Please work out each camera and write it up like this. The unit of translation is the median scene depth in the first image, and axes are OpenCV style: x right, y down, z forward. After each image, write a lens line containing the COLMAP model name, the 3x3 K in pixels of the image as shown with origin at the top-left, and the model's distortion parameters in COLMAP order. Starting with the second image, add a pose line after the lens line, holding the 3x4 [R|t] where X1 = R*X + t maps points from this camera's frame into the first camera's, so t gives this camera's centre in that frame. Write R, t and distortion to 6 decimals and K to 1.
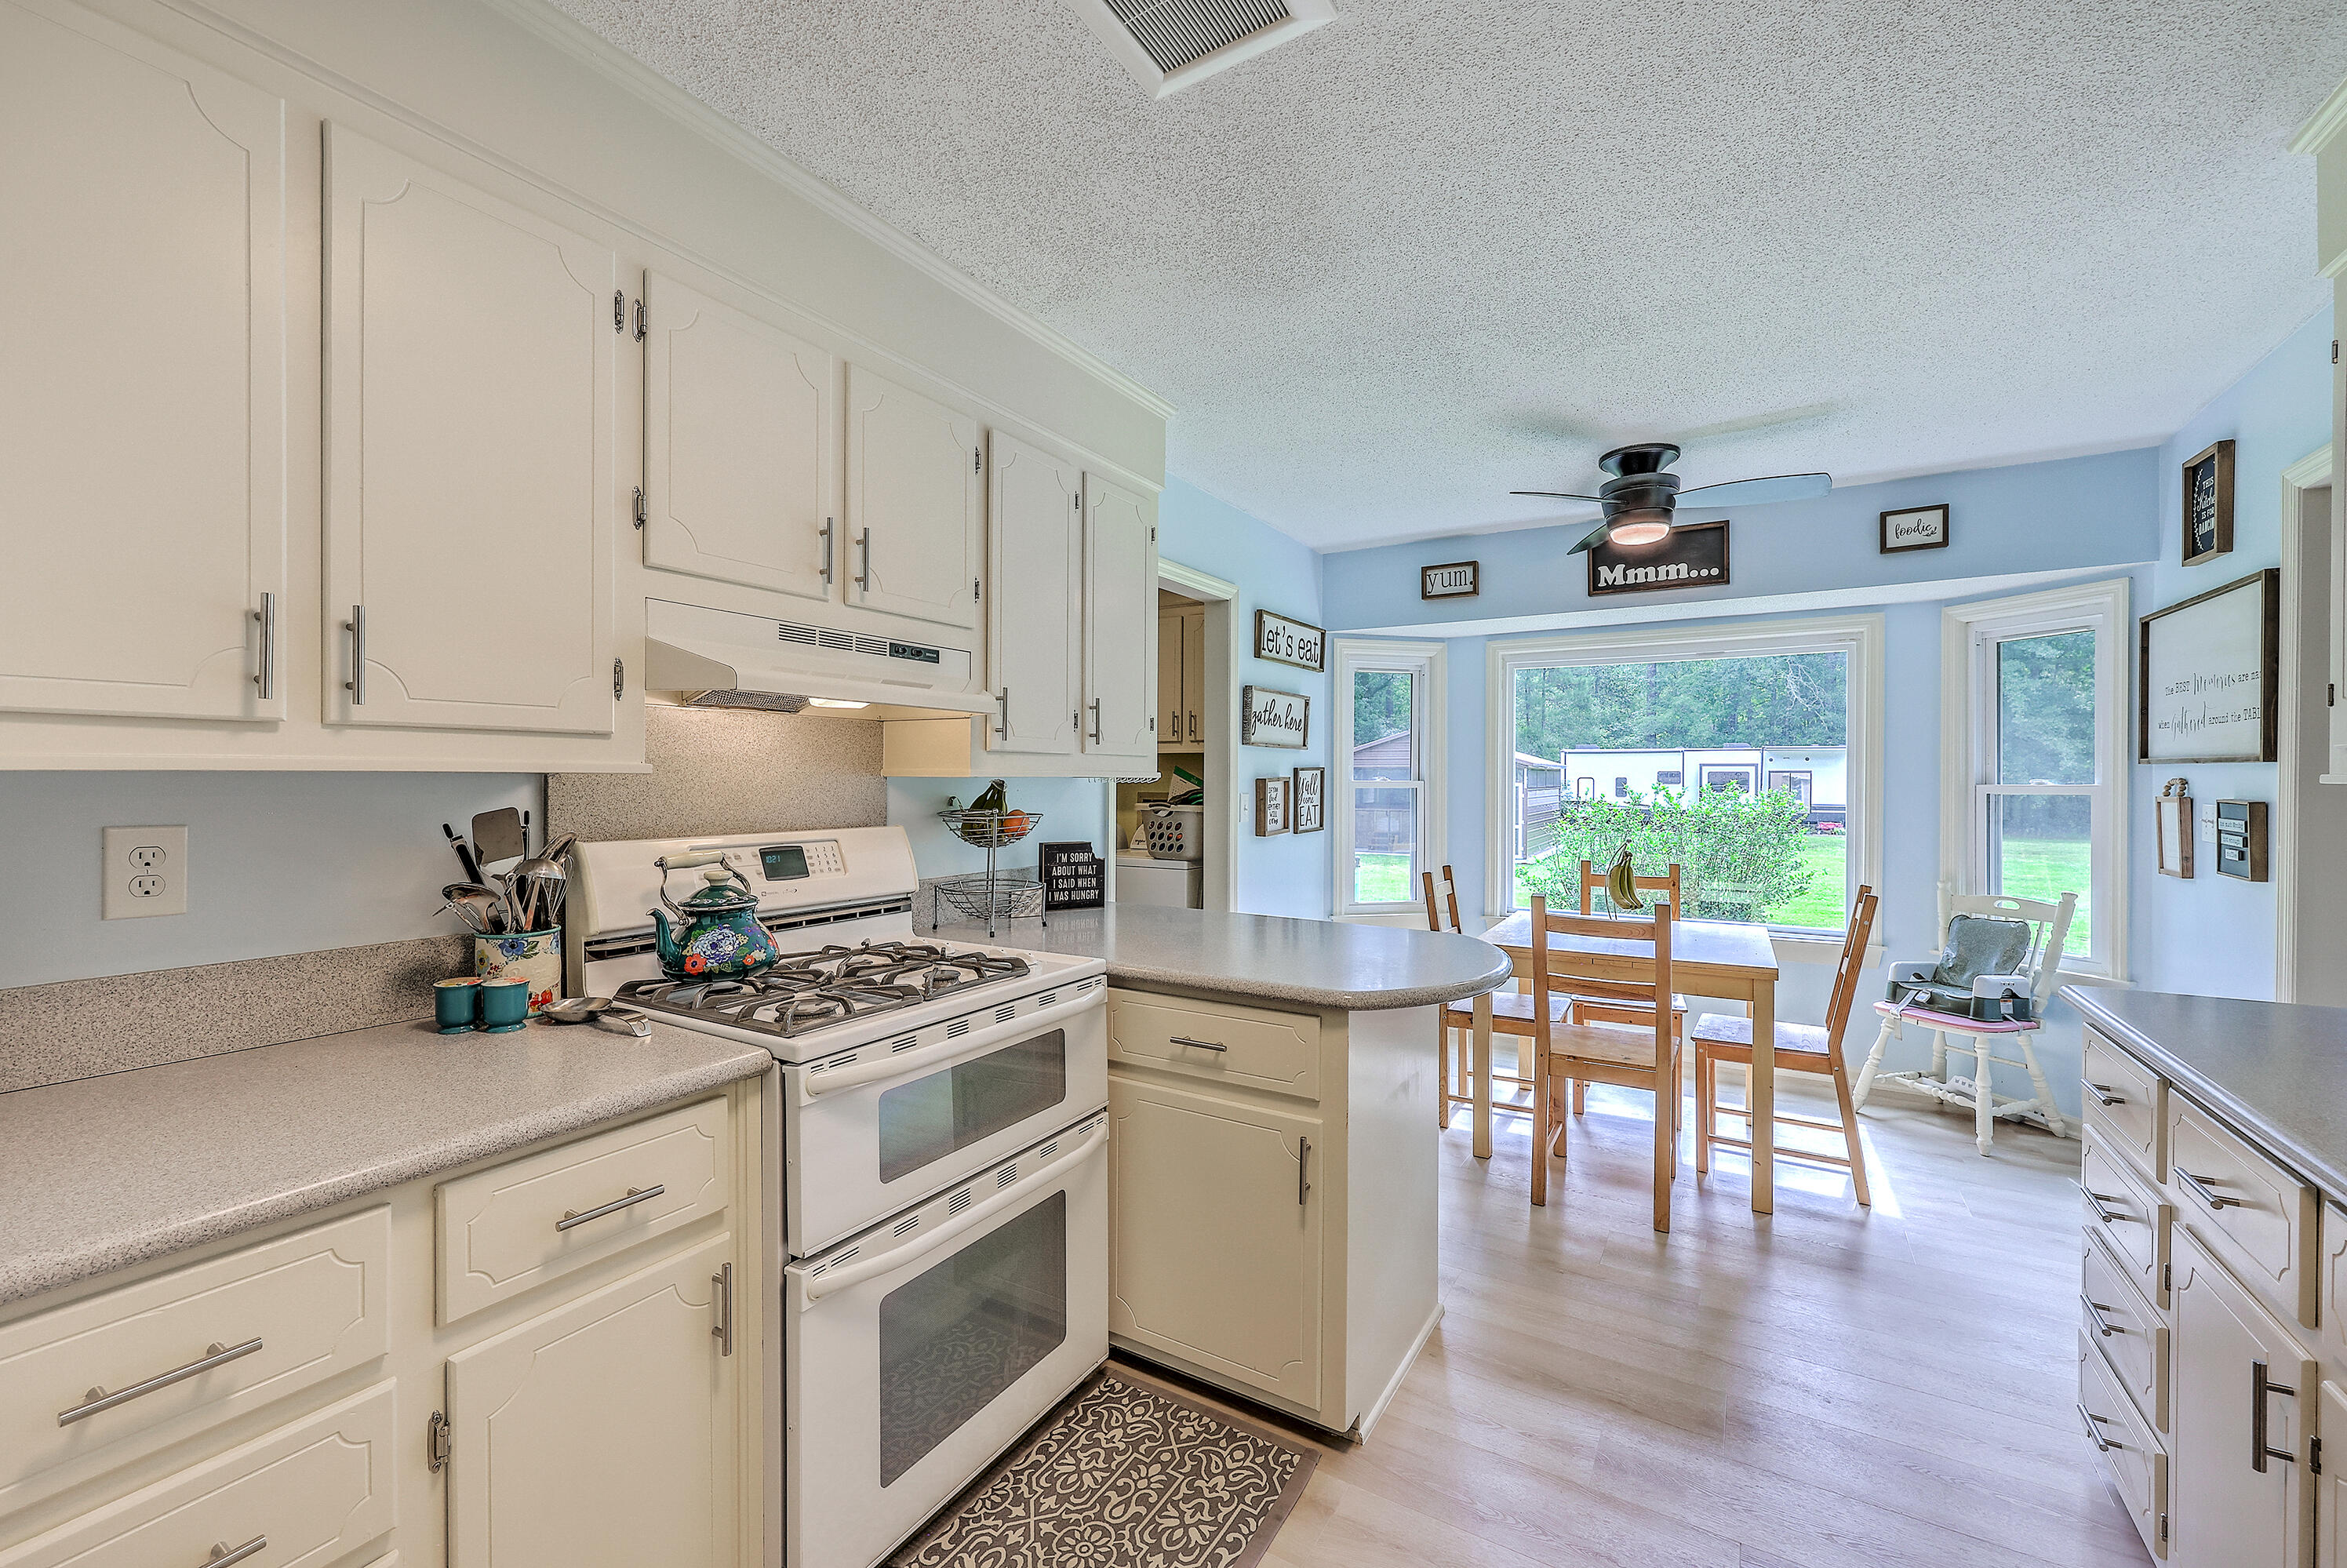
lens RADIAL K [[927.7, 0, 1174.3], [0, 927.7, 779.3], [0, 0, 1]] dist [0.000699, 0.000025]
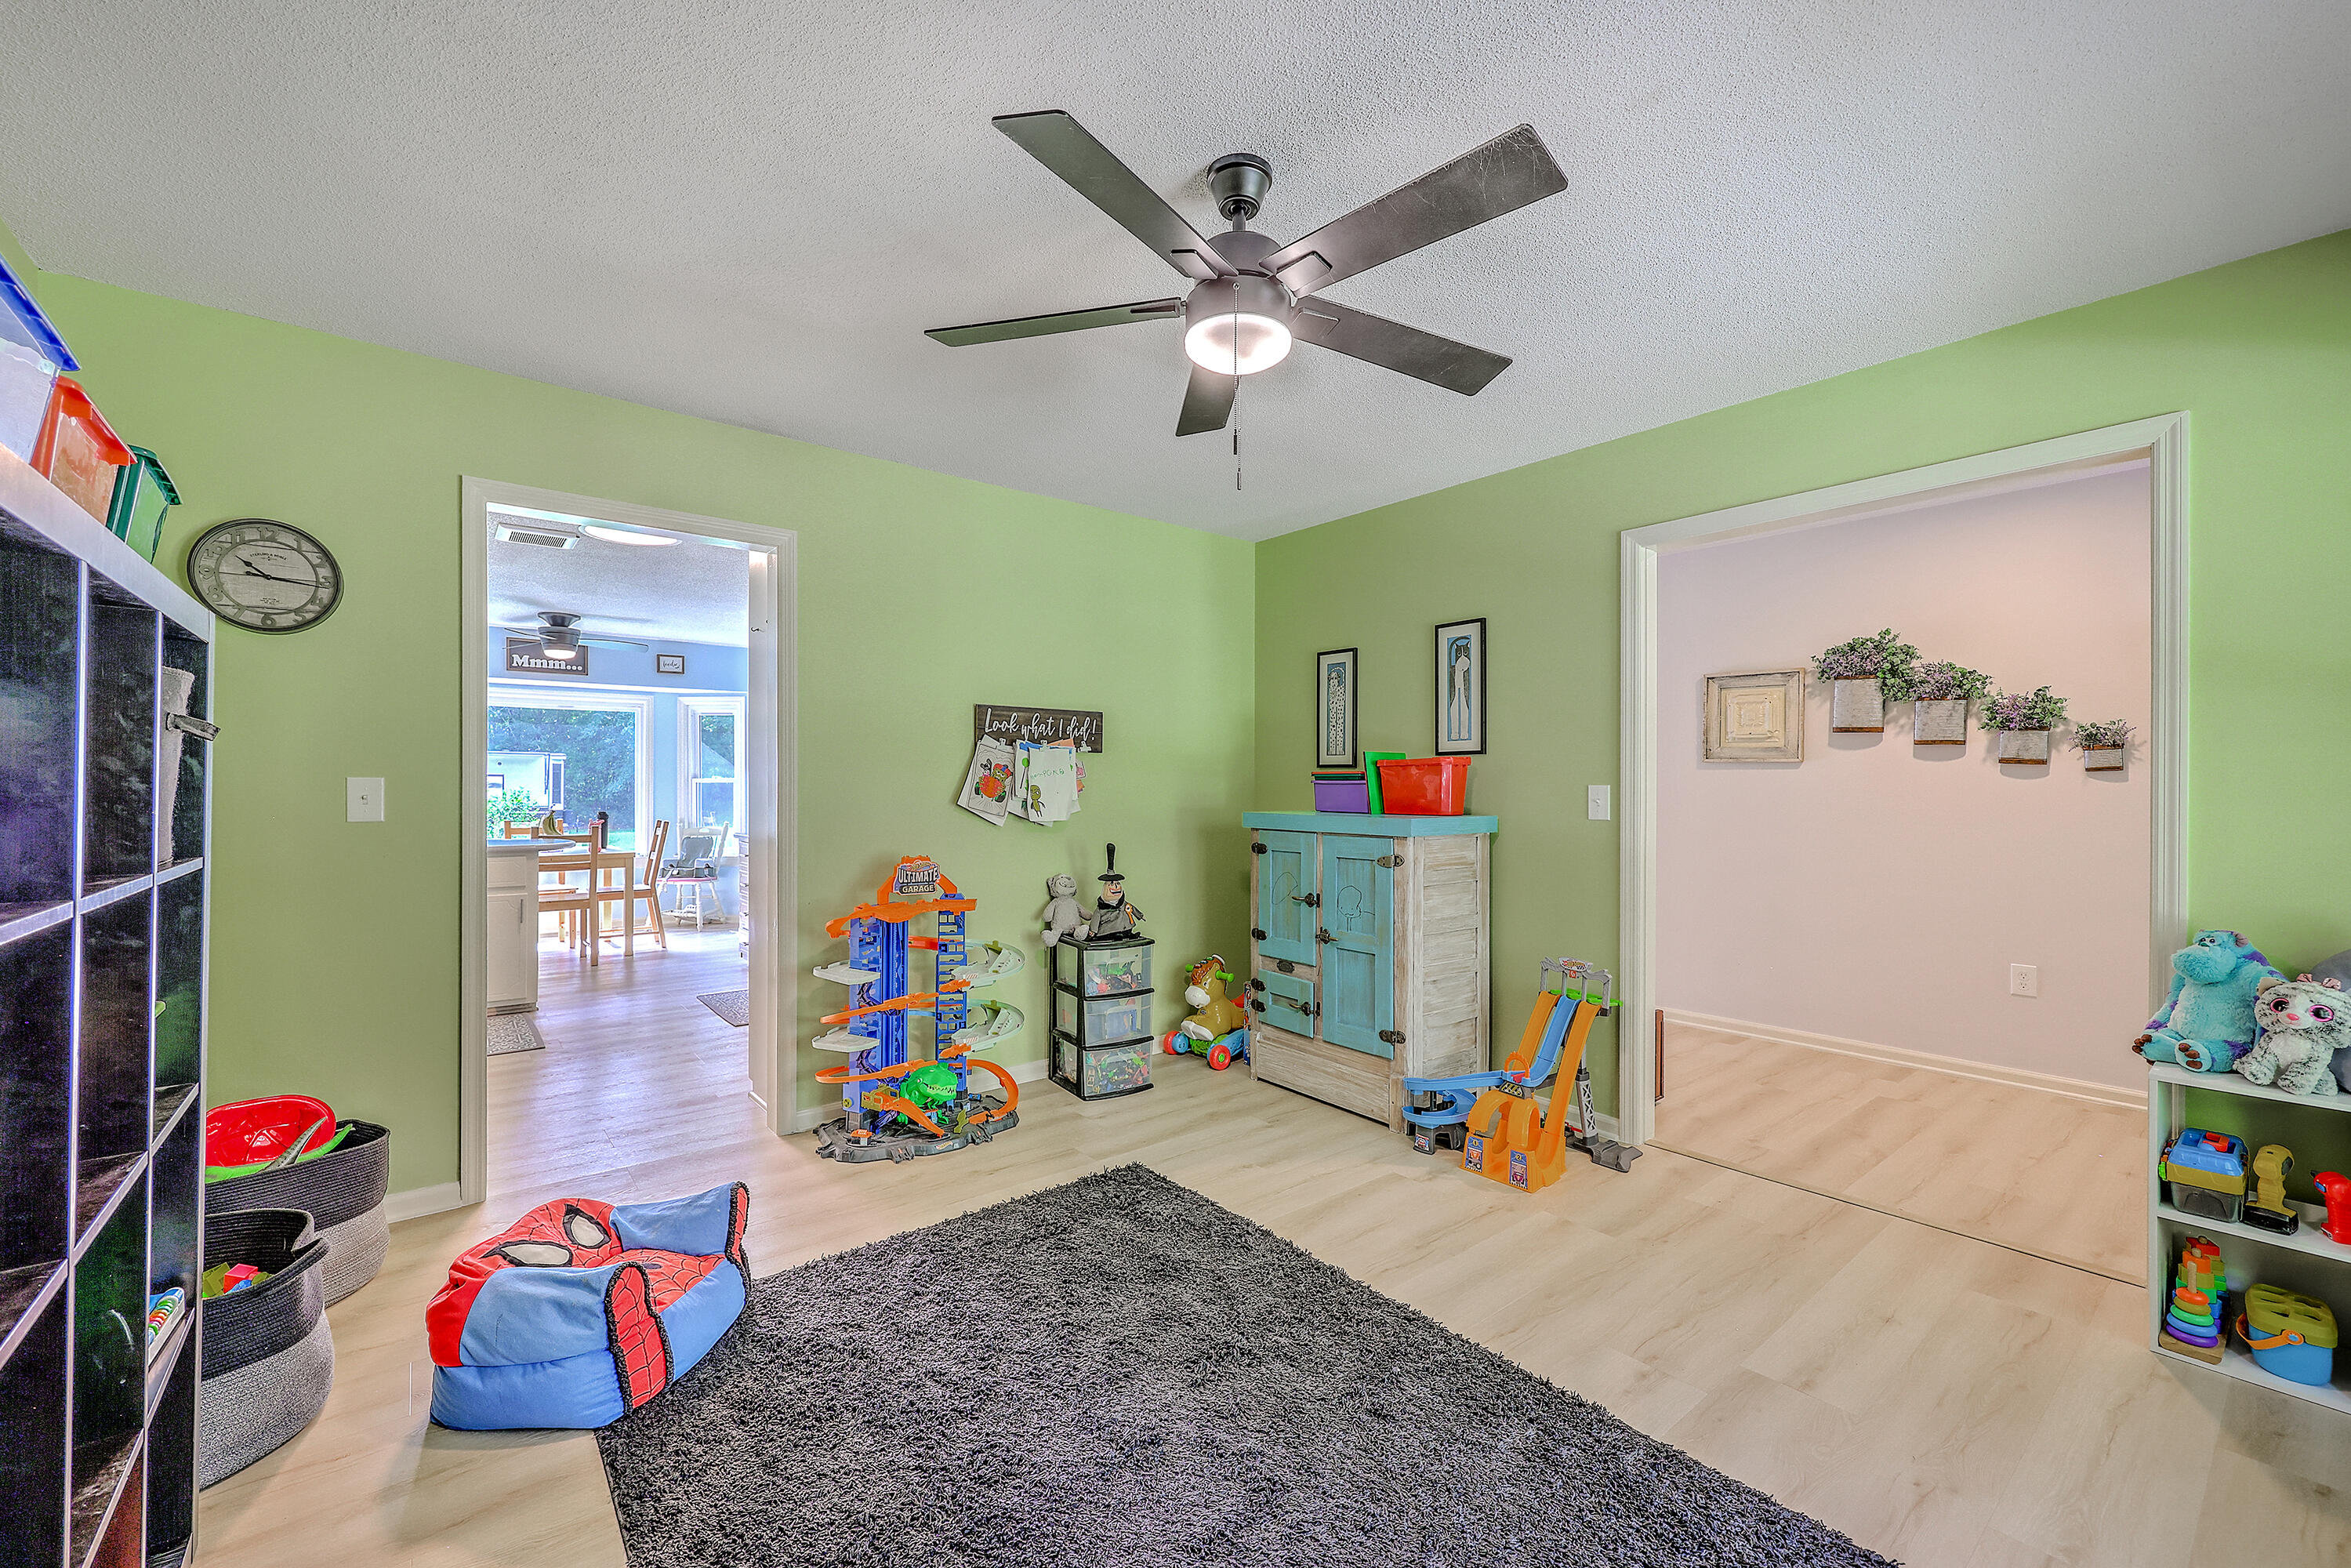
lens RADIAL K [[929.3, 0, 1175.3], [0, 929.3, 778.6], [0, 0, 1]] dist [0.000699, 0.000025]
pose [[0.306467, -0.001897, 0.951879, -0.851678], [0.007686, 0.999970, -0.000481, 0.015937], [-0.951850, 0.007464, 0.306473, -0.744544]]
